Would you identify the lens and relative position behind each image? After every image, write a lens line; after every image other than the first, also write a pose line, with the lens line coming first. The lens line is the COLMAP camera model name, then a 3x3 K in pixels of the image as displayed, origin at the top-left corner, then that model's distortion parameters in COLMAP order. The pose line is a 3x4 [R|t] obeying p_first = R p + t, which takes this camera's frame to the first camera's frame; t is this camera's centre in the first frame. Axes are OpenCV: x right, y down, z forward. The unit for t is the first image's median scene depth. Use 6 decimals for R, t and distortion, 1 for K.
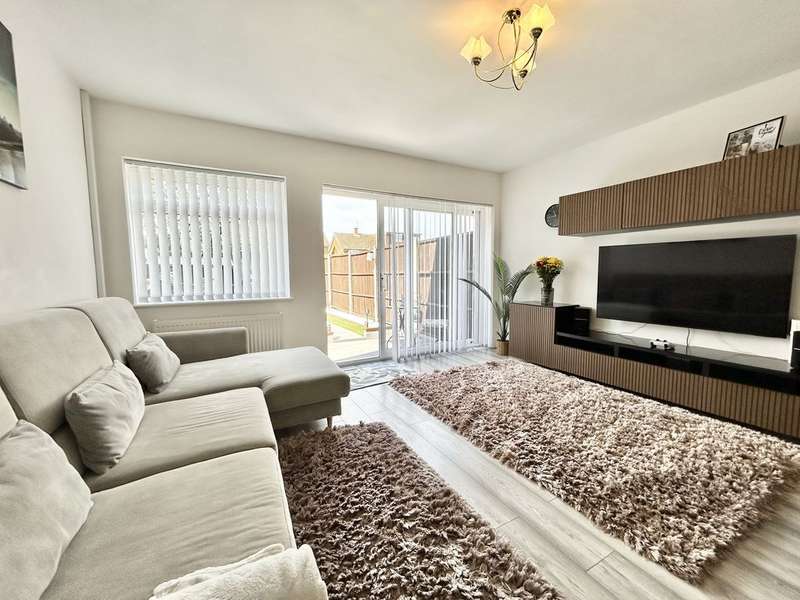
lens RADIAL K [[321.5, 0, 397.0], [0, 321.5, 298.1], [0, 0, 1]] dist [-0.001980, 0.000171]
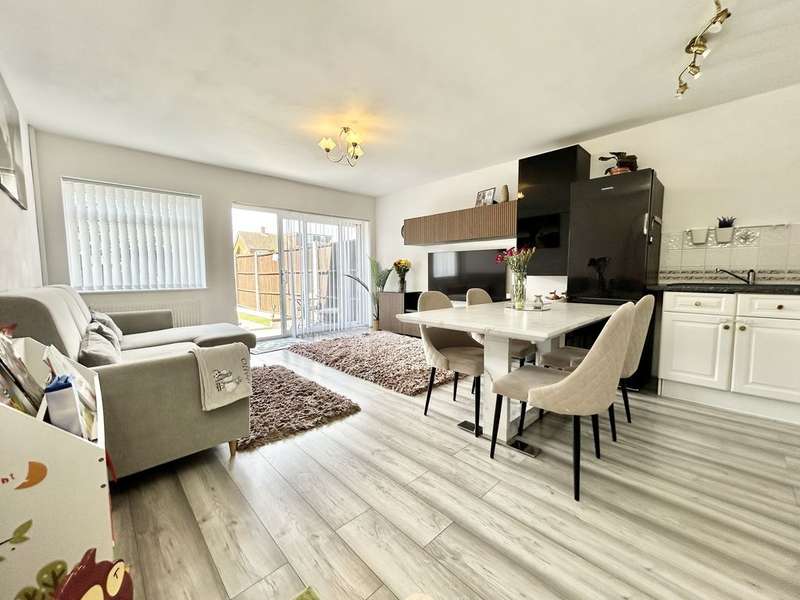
lens RADIAL K [[321.5, 0, 397.0], [0, 321.5, 298.1], [0, 0, 1]] dist [-0.001980, 0.000171]
pose [[0.965520, -0.017805, 0.259719, 0.076774], [0.019529, 0.999801, -0.004059, 0.062189], [-0.259595, 0.008991, 0.965676, -0.466759]]
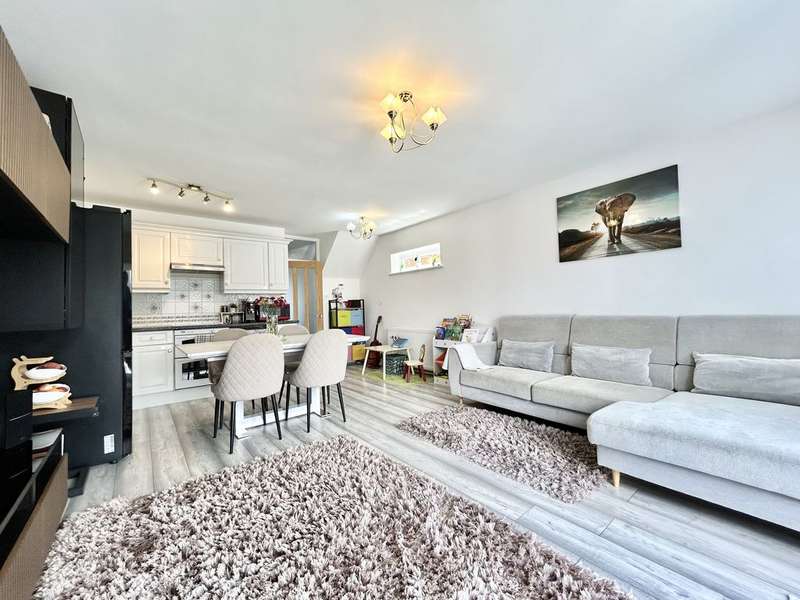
lens RADIAL K [[321.5, 0, 397.0], [0, 321.5, 298.1], [0, 0, 1]] dist [-0.001980, 0.000171]
pose [[-0.982010, 0.028824, -0.186618, 0.345376], [0.019731, 0.998534, 0.050399, -0.086942], [0.187797, 0.045810, -0.981139, 1.205728]]
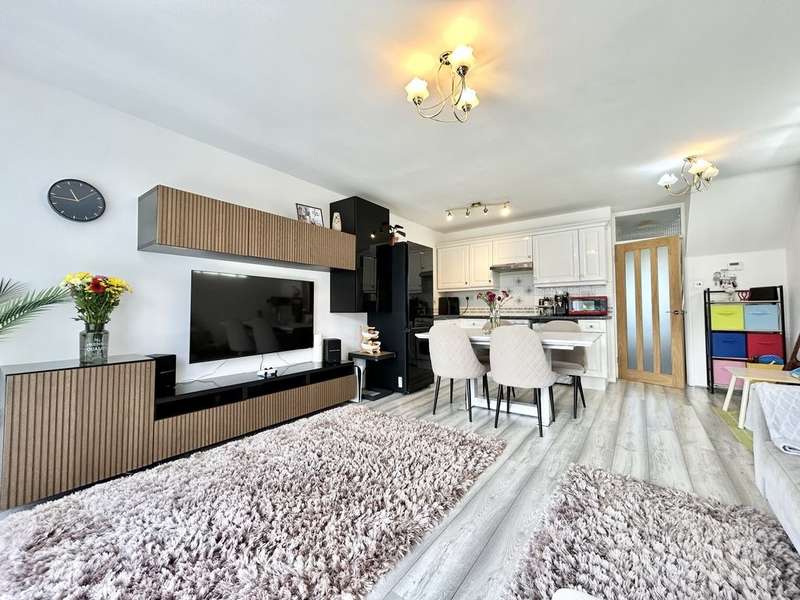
lens RADIAL K [[321.5, 0, 397.0], [0, 321.5, 298.1], [0, 0, 1]] dist [-0.001980, 0.000171]
pose [[-0.417679, 0.042599, 0.907596, -0.273294], [0.086054, 0.996265, -0.007158, -0.046205], [-0.904510, 0.075113, -0.419785, 0.890322]]
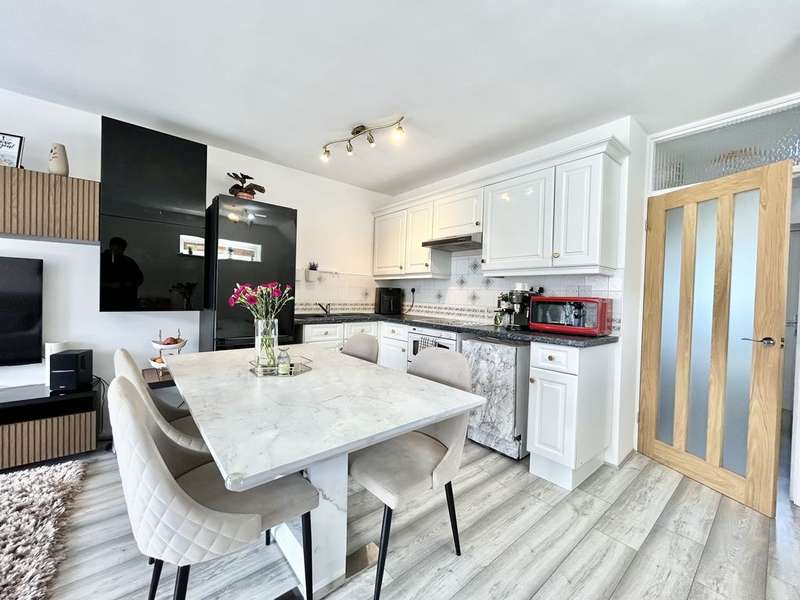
lens RADIAL K [[321.5, 0, 397.0], [0, 321.5, 298.1], [0, 0, 1]] dist [-0.001980, 0.000171]
pose [[-0.196858, -0.010825, 0.980372, 0.012973], [0.055643, 0.998204, 0.022195, -0.025151], [-0.978852, 0.058920, -0.195902, 0.071751]]
